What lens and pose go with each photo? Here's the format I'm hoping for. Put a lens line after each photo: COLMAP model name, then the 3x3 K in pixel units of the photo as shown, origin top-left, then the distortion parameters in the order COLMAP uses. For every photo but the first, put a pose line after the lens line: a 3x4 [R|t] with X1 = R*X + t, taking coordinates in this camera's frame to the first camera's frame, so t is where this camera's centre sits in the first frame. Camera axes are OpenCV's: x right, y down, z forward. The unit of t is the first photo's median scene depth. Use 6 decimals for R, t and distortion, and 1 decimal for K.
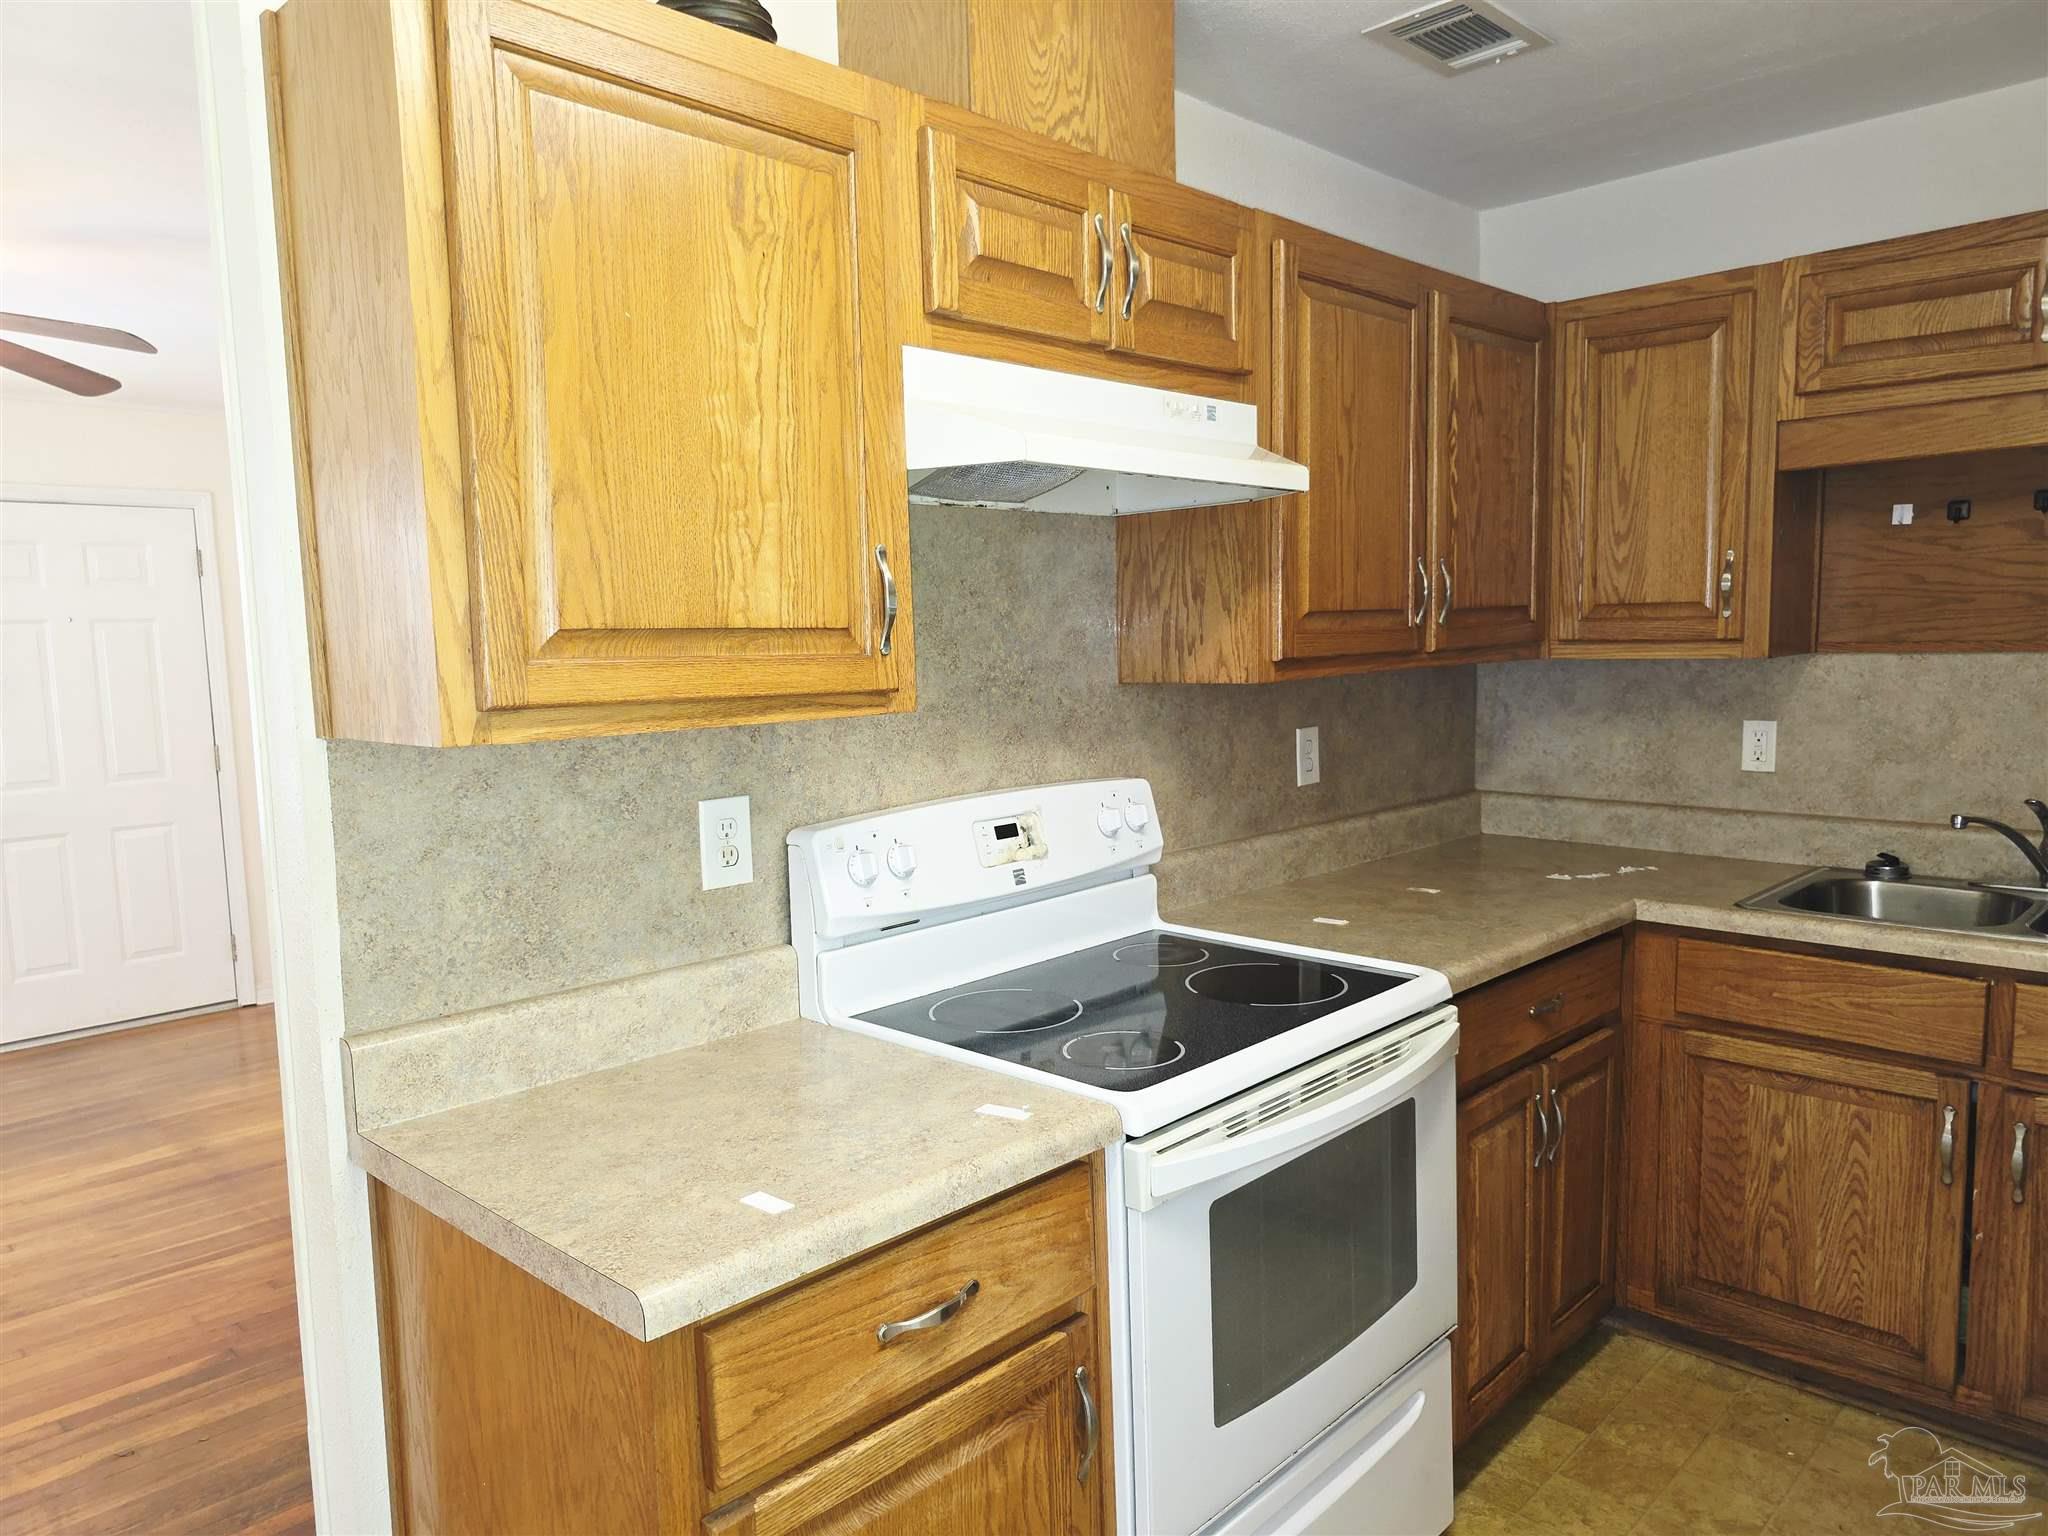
lens RADIAL K [[1385.7, 0, 1023.9], [0, 1385.7, 776.2], [0, 0, 1]] dist [0.044654, -0.037089]
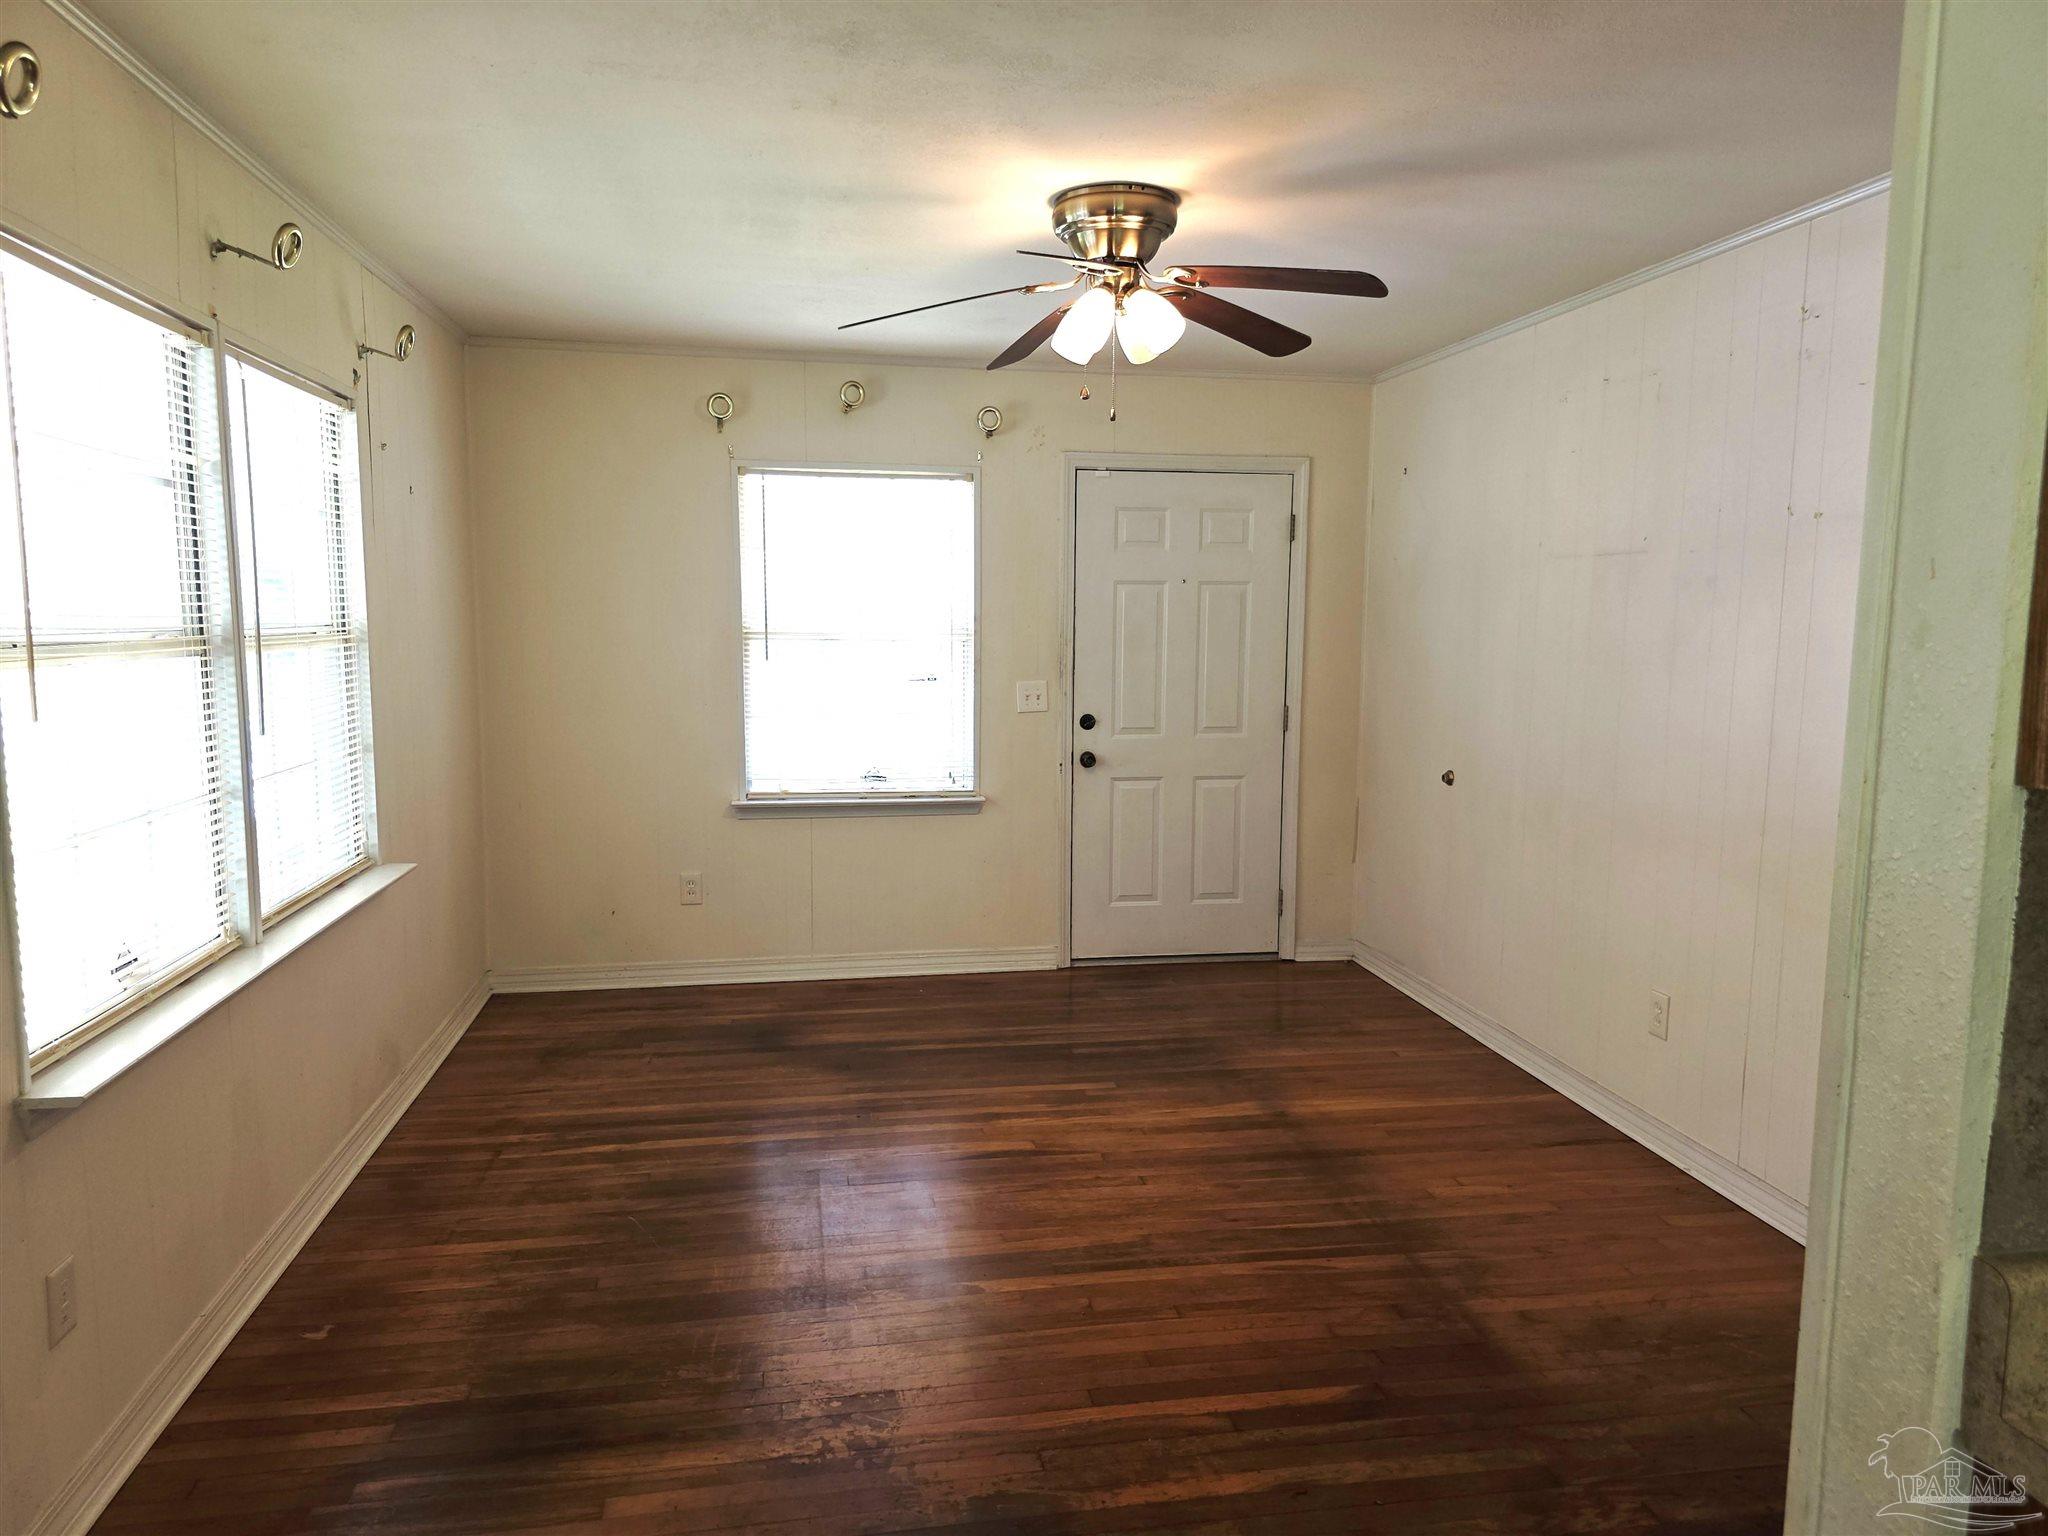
lens RADIAL K [[1381.8, 0, 1031.6], [0, 1381.8, 771.8], [0, 0, 1]] dist [0.047419, -0.047407]
pose [[0.808310, 0.101649, -0.579916, -0.308976], [-0.090316, 0.994733, 0.048474, -0.014488], [0.581789, 0.013194, 0.813233, 0.148561]]
